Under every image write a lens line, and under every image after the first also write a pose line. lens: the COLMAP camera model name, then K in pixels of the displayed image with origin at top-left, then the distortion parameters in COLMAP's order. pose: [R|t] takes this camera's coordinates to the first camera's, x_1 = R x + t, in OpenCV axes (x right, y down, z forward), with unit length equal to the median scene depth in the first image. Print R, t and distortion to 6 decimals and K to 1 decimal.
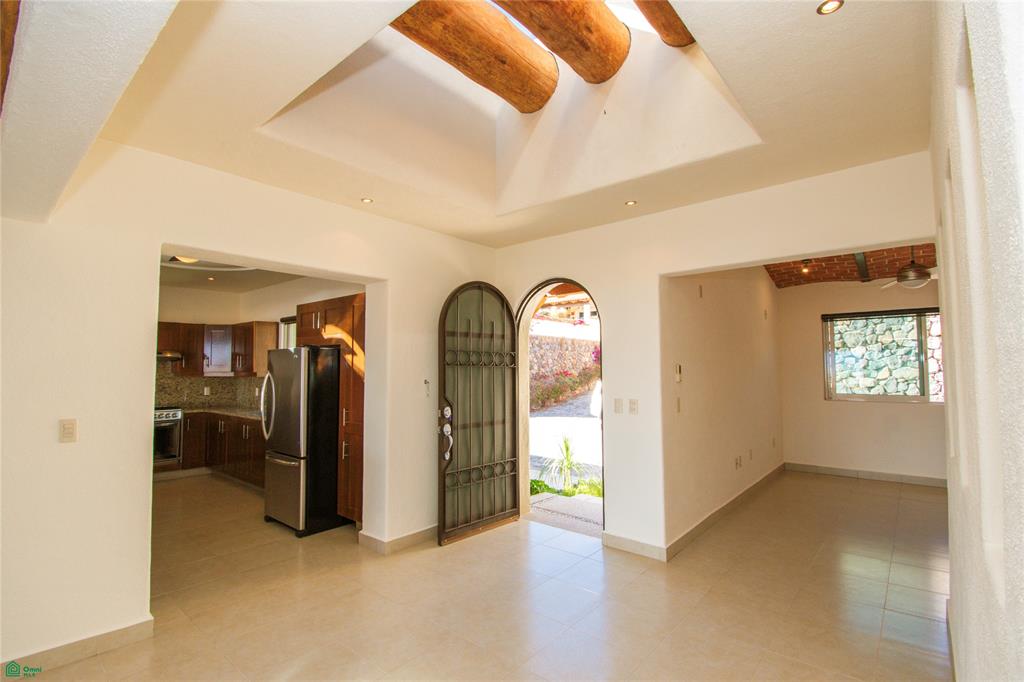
lens RADIAL K [[460.5, 0, 497.6], [0, 460.5, 345.0], [0, 0, 1]] dist [-0.000550, -0.000149]
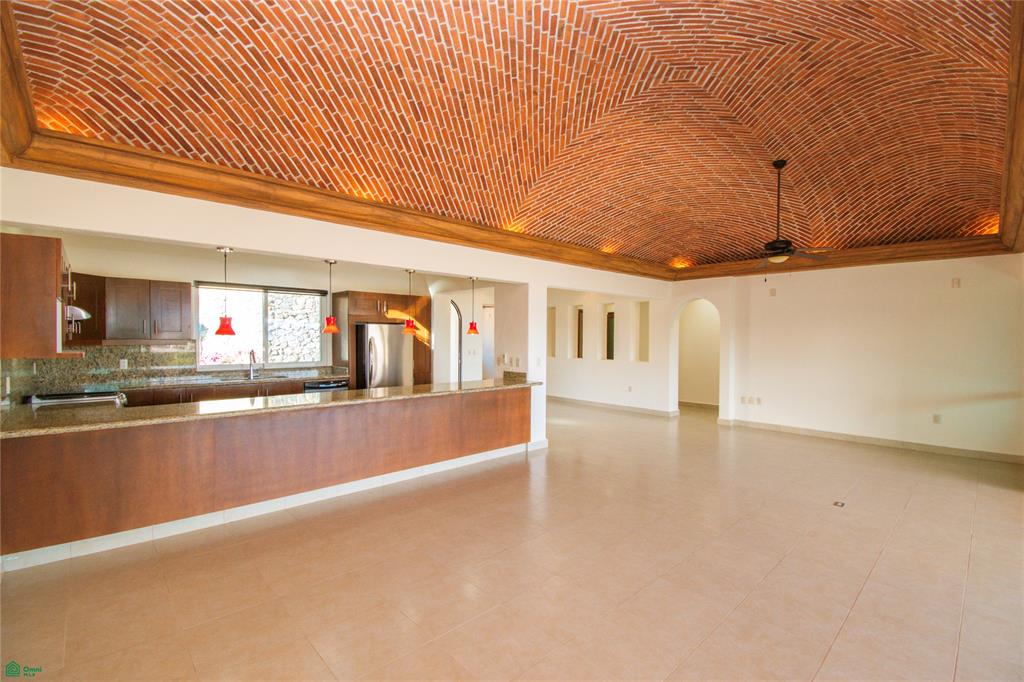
lens RADIAL K [[446.2, 0, 512.0], [0, 446.2, 341.0], [0, 0, 1]] dist [0.006684, -0.017789]
pose [[0.129572, -0.004311, 0.991561, -1.254260], [-0.061949, 0.998002, 0.012434, 0.012614], [-0.989633, -0.063037, 0.129046, 0.256295]]
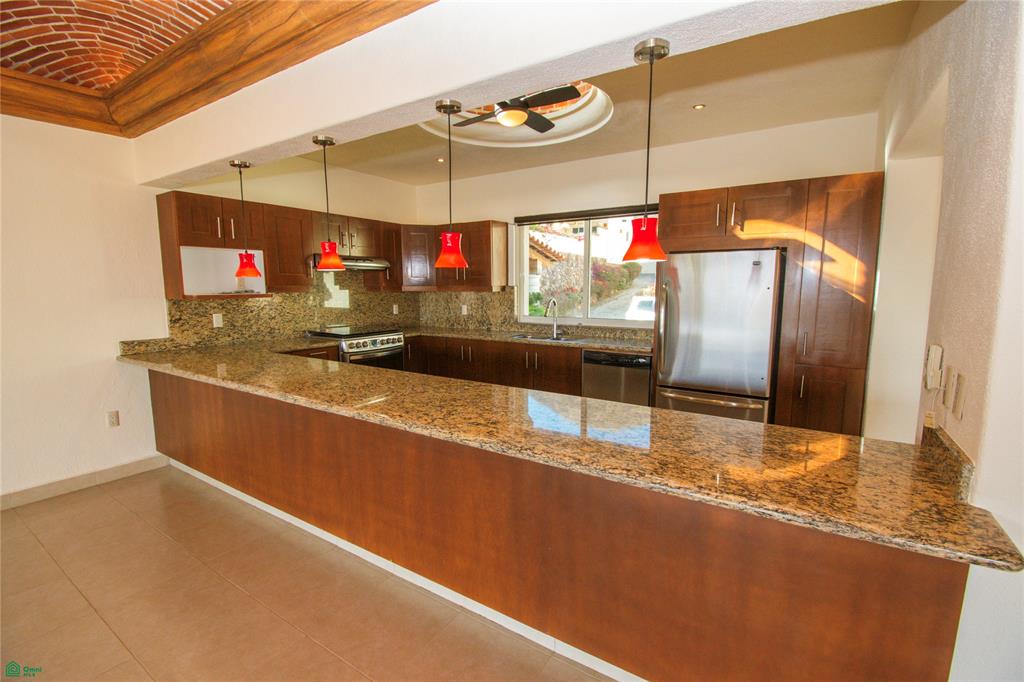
lens RADIAL K [[446.2, 0, 512.0], [0, 446.2, 341.0], [0, 0, 1]] dist [0.006684, -0.017789]
pose [[0.993381, -0.011648, 0.114275, -0.566786], [-0.008626, 0.984472, 0.175331, 0.016728], [-0.114543, -0.175156, 0.977855, 0.211931]]
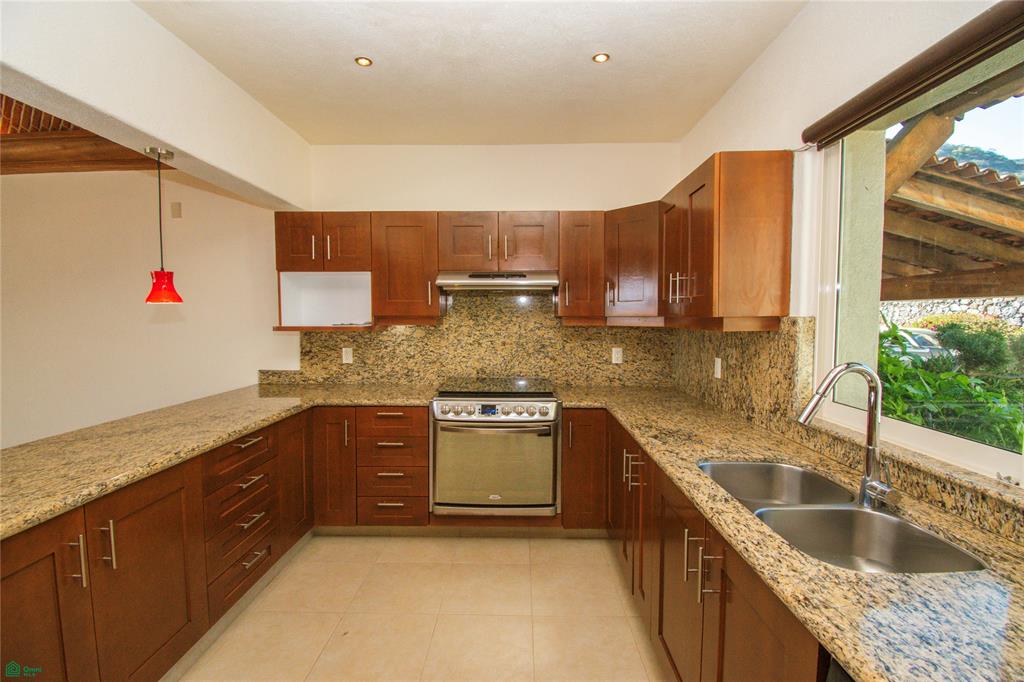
lens RADIAL K [[446.2, 0, 512.0], [0, 446.2, 341.0], [0, 0, 1]] dist [0.006684, -0.017789]
pose [[0.631673, 0.046215, -0.773856, -0.365305], [0.037023, 0.995284, 0.089660, 0.041605], [0.774350, -0.085286, 0.626983, 0.673917]]
